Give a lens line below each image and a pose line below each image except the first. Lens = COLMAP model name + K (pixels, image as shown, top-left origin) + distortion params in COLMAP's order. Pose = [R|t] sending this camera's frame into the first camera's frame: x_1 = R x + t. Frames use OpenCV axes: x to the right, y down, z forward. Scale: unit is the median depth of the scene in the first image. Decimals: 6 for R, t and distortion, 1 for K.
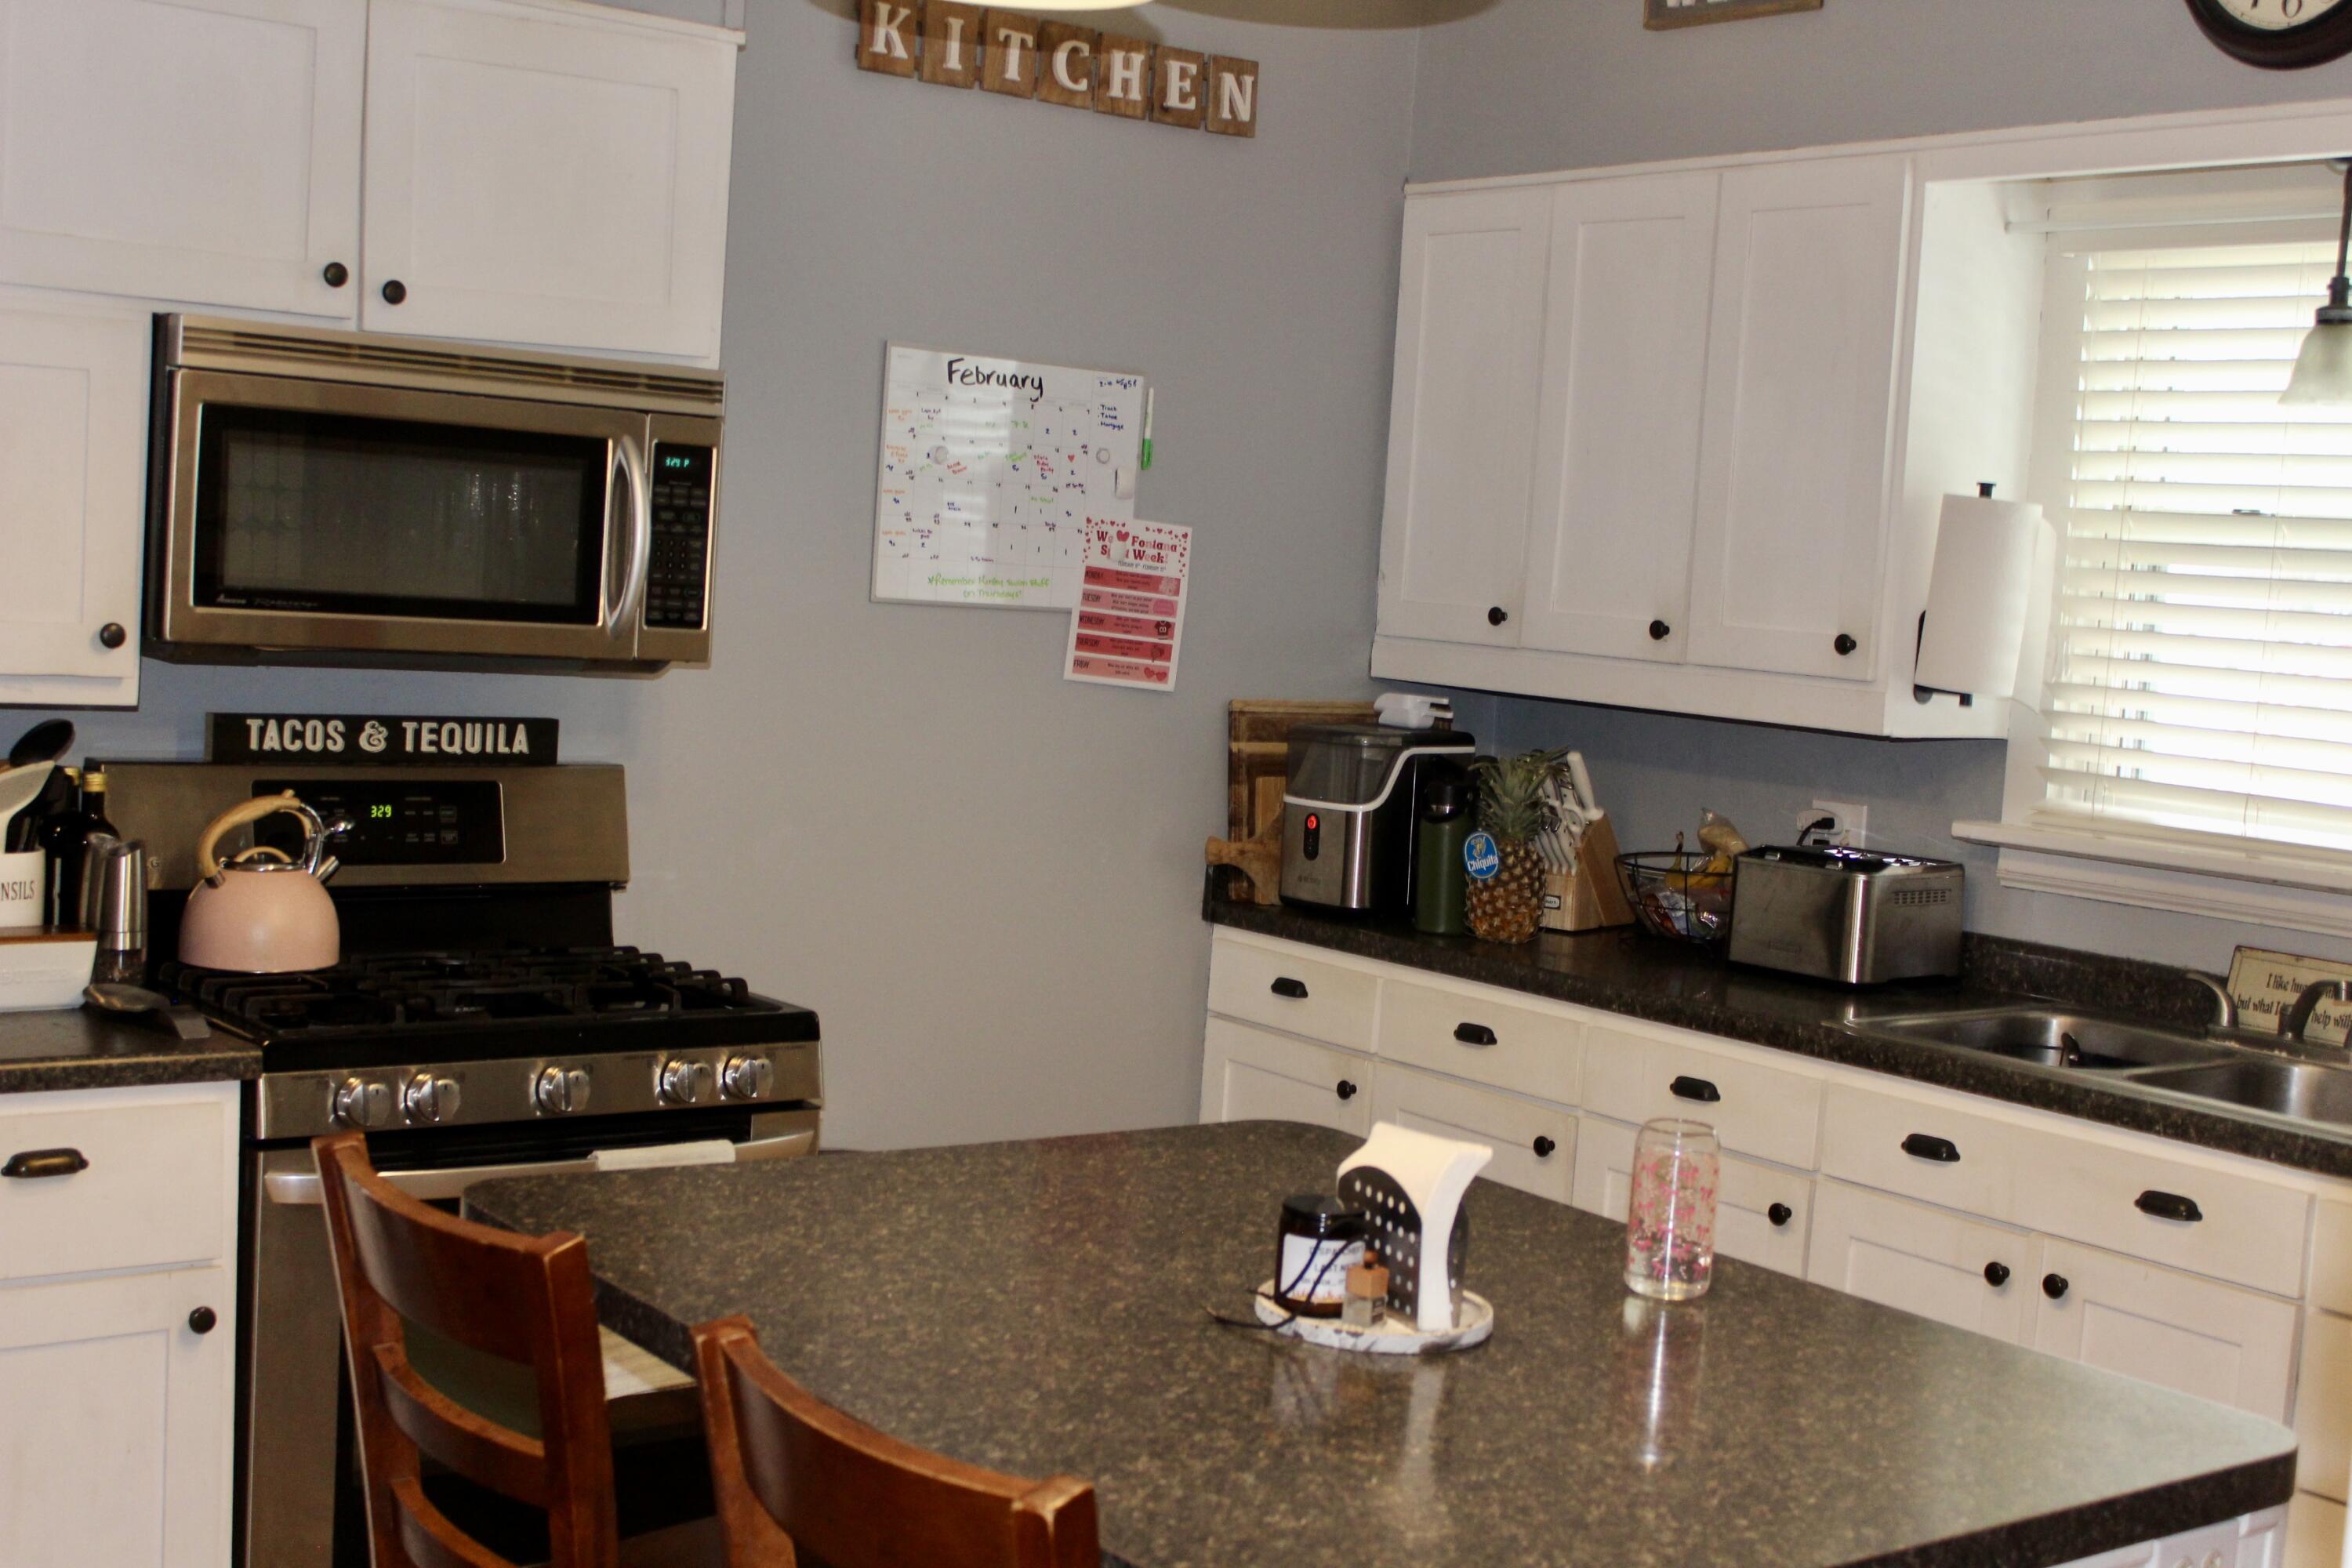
lens RADIAL K [[2926.8, 0, 1177.7], [0, 2926.8, 828.5], [0, 0, 1]] dist [-0.089208, 0.150800]
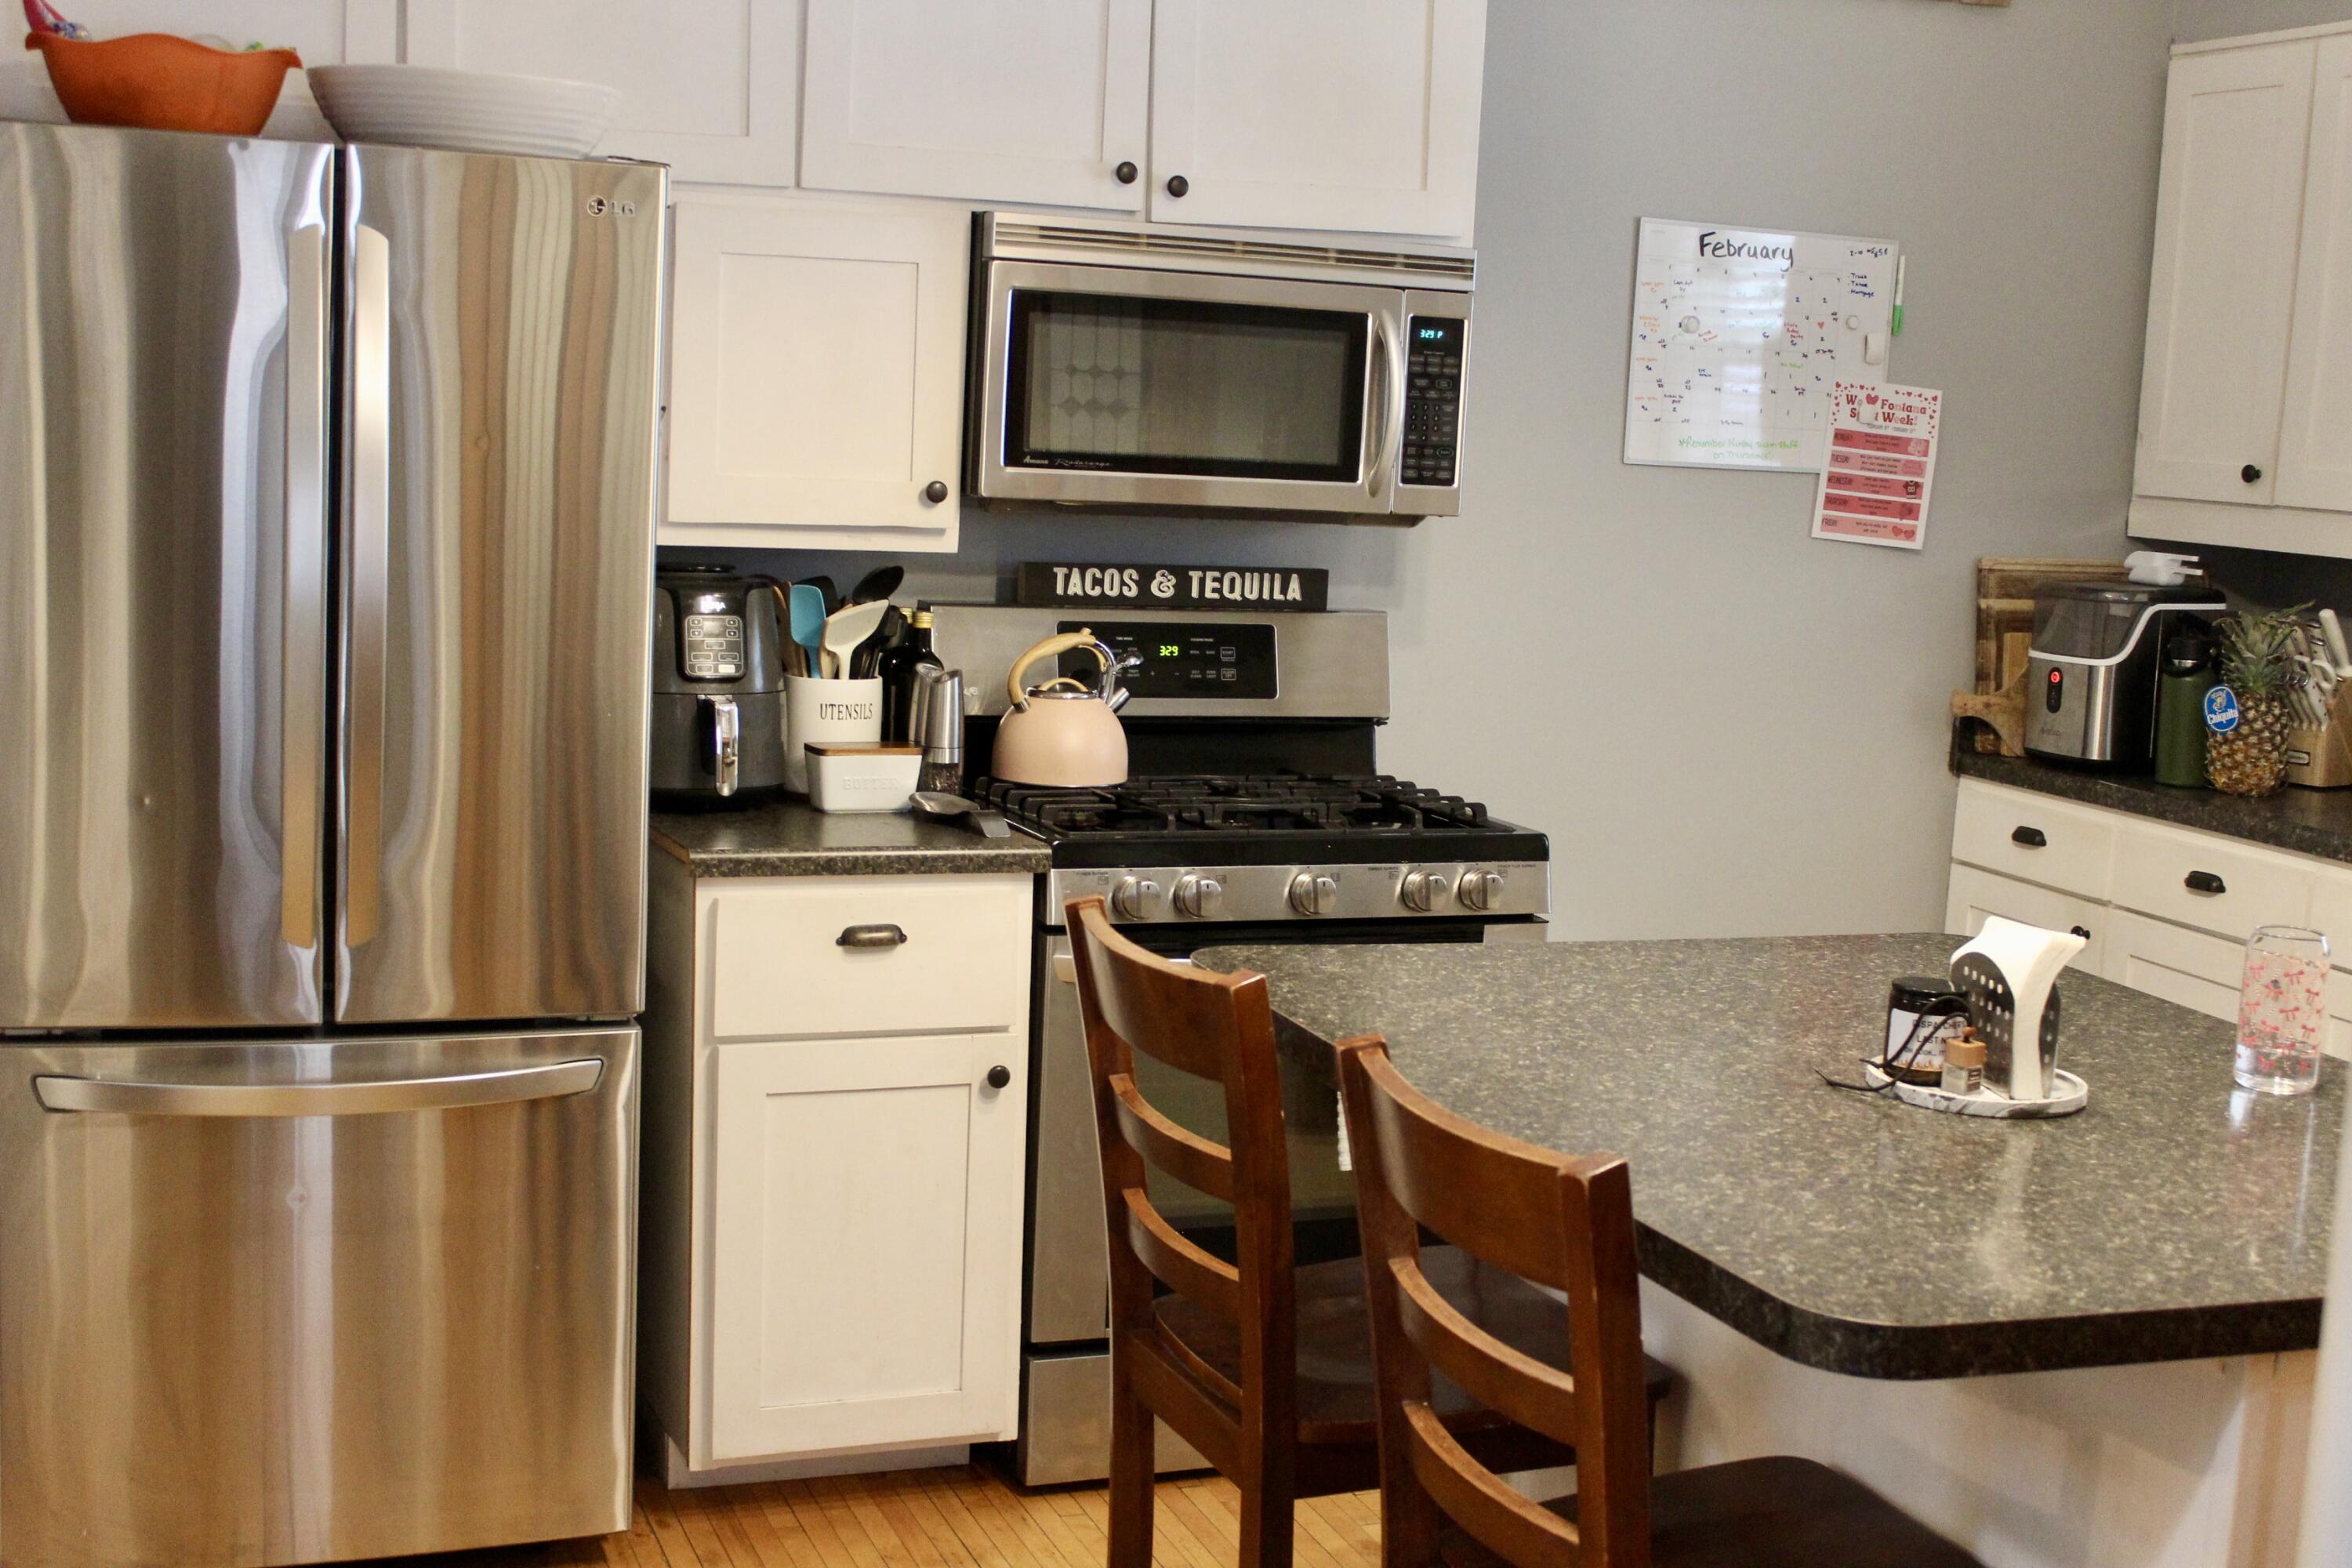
lens RADIAL K [[2926.8, 0, 1177.7], [0, 2926.8, 828.5], [0, 0, 1]] dist [-0.089208, 0.150800]
pose [[0.957052, 0.023197, -0.288986, 0.060702], [-0.012220, 0.999136, 0.039730, 0.018676], [0.289658, -0.034492, 0.956509, -0.088103]]
